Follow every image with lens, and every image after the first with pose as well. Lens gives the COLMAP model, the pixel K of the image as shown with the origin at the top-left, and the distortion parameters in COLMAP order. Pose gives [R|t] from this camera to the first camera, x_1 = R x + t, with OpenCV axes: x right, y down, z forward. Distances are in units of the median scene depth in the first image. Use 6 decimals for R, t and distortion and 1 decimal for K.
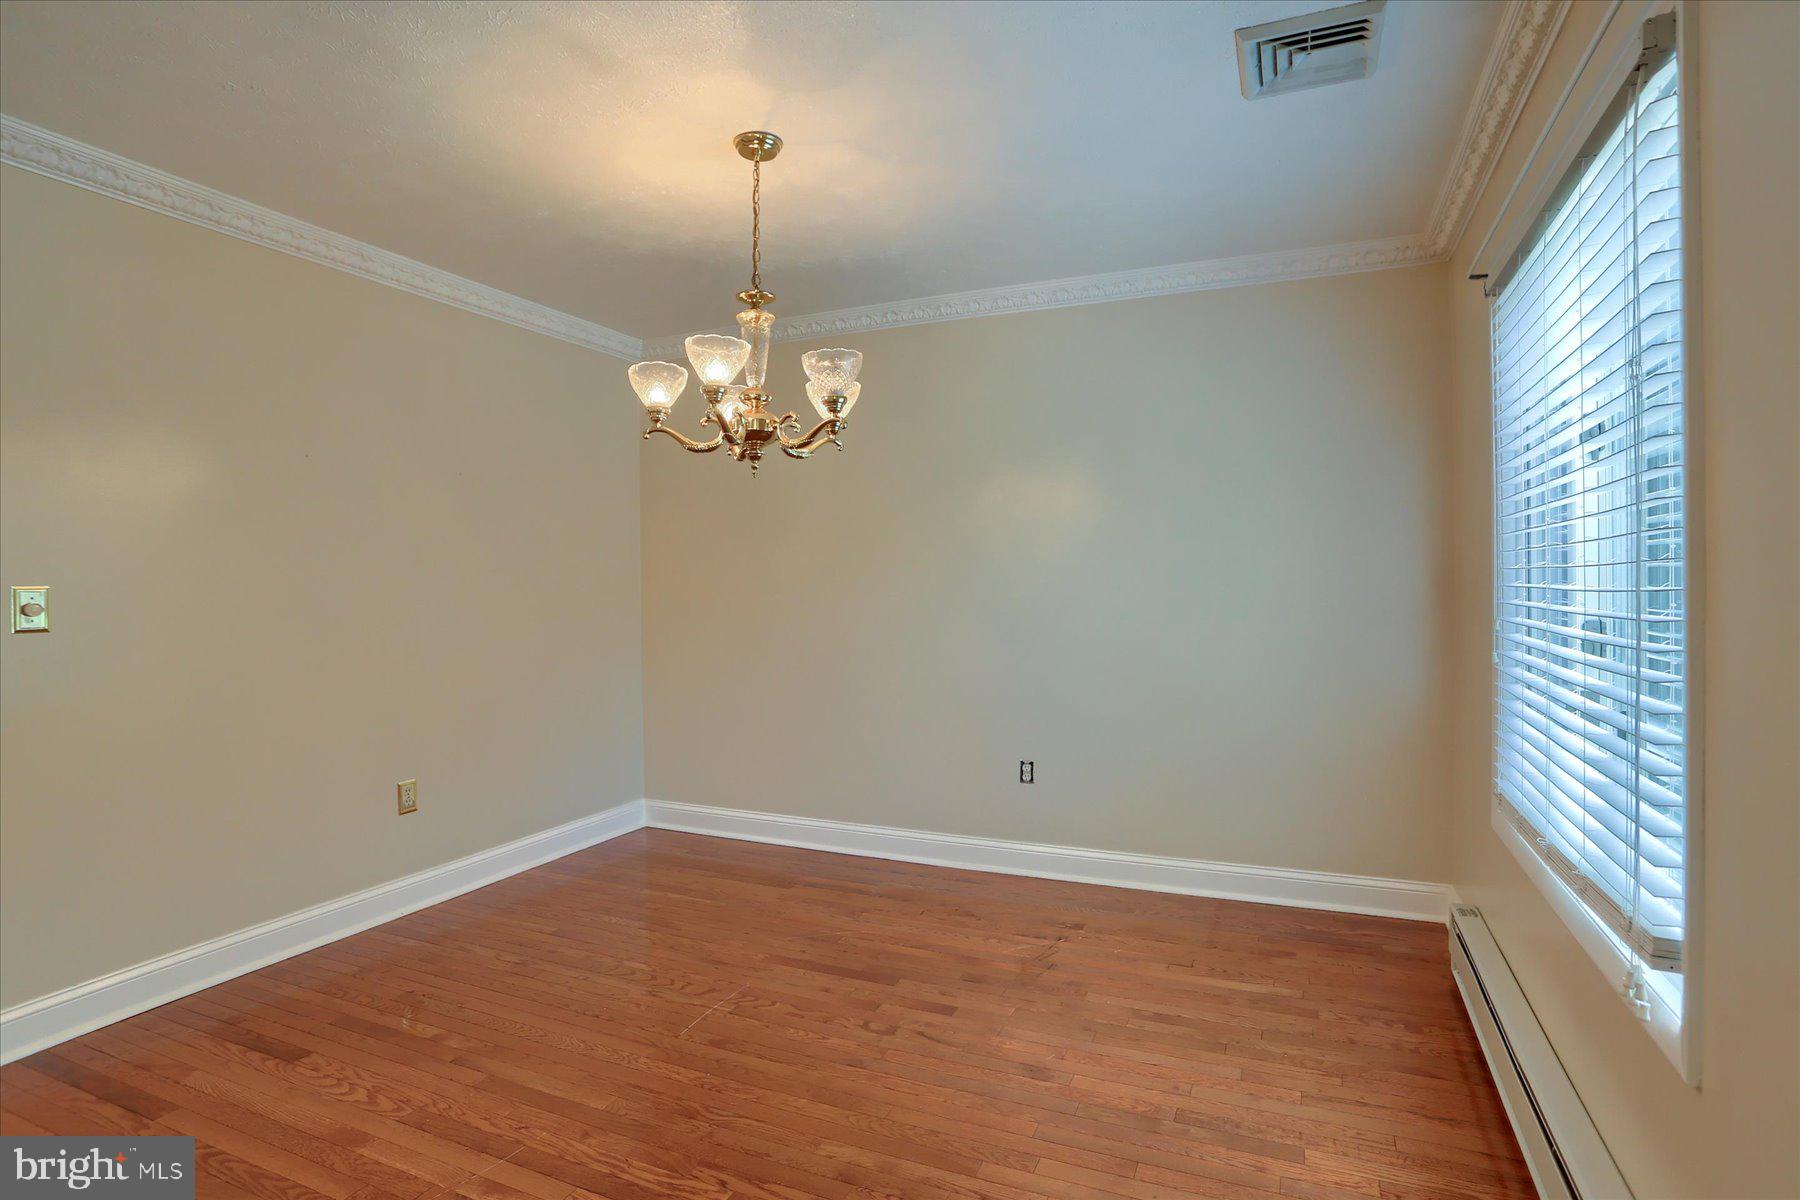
lens RADIAL K [[919.5, 0, 902.3], [0, 919.5, 605.4], [0, 0, 1]] dist [-0.043582, 0.007396]
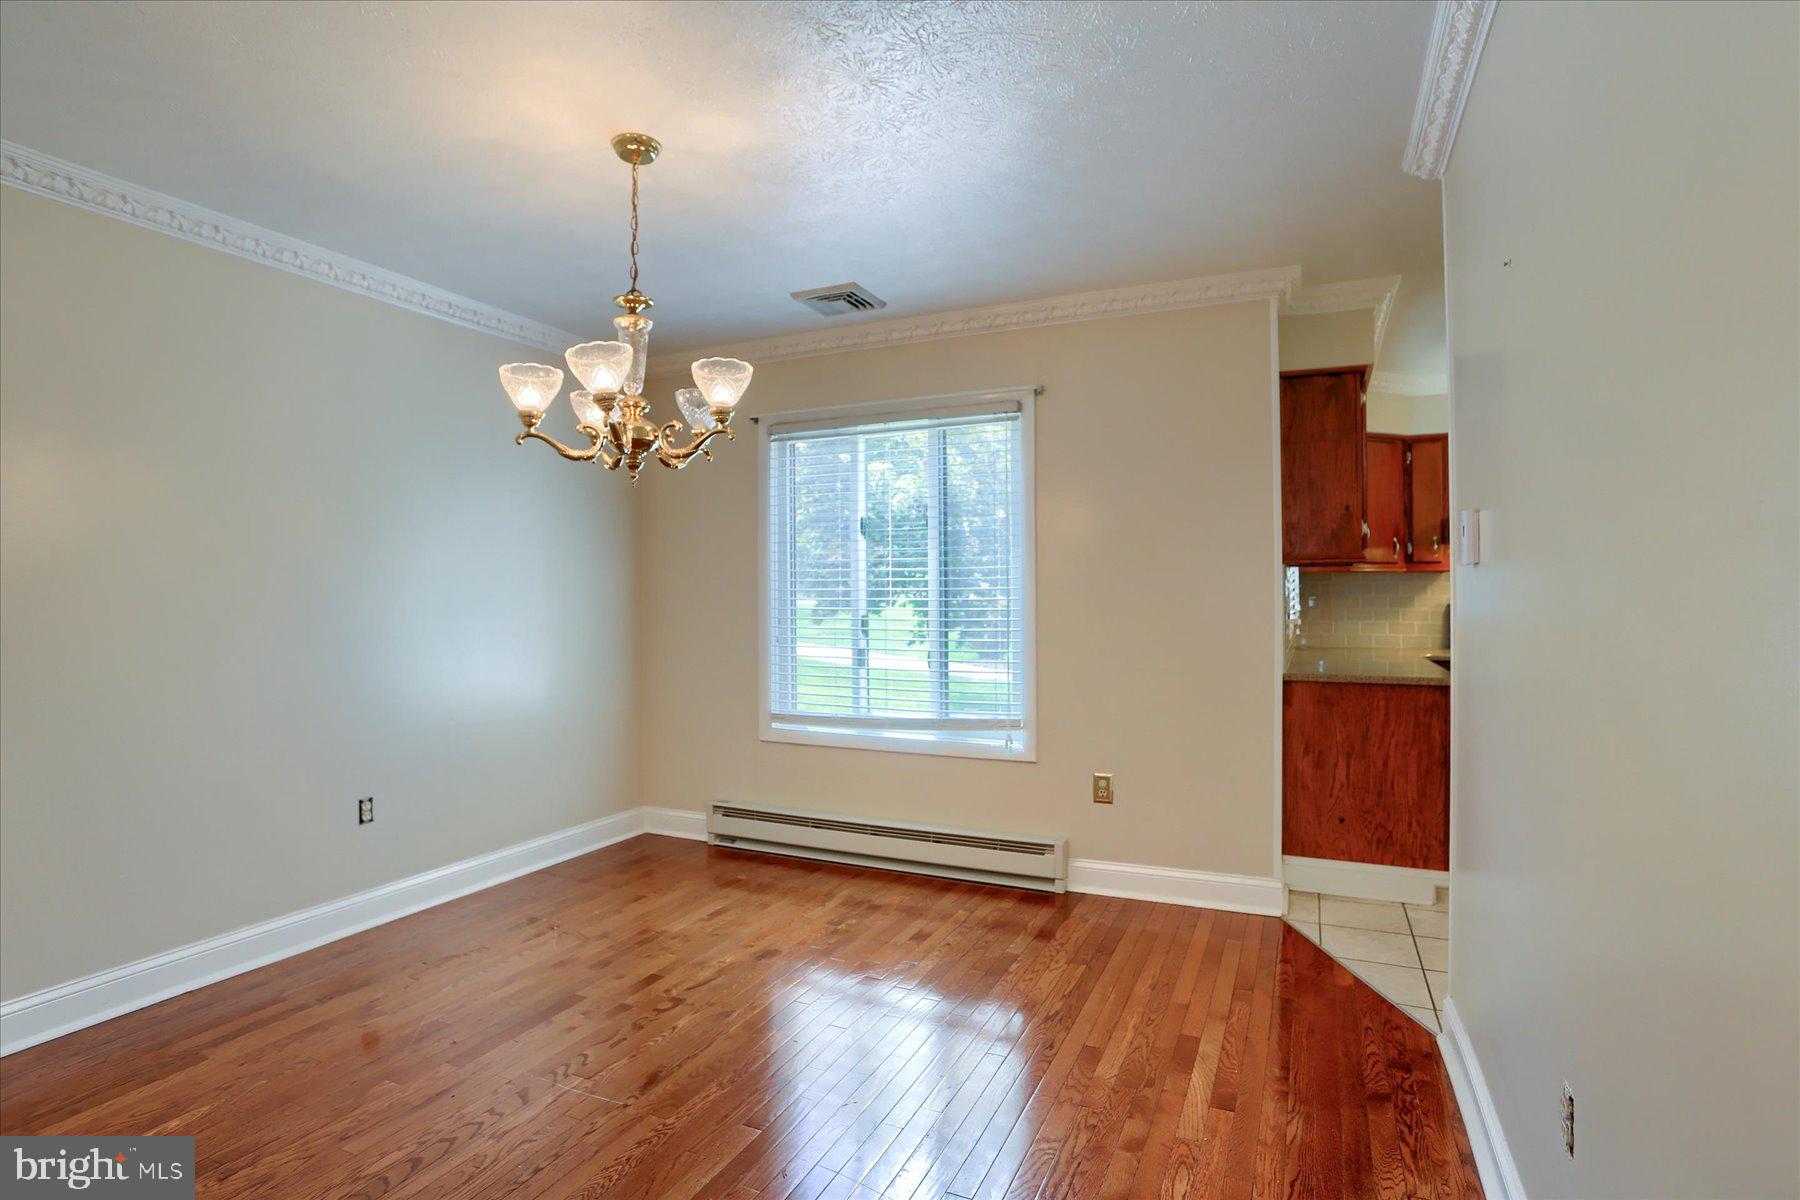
lens RADIAL K [[919.5, 0, 905.9], [0, 919.5, 606.6], [0, 0, 1]] dist [-0.043582, 0.007396]
pose [[0.005576, 0.003146, 0.999980, -0.986315], [0.035542, 0.999363, -0.003342, 0.008301], [-0.999353, 0.035560, 0.005461, 0.629224]]
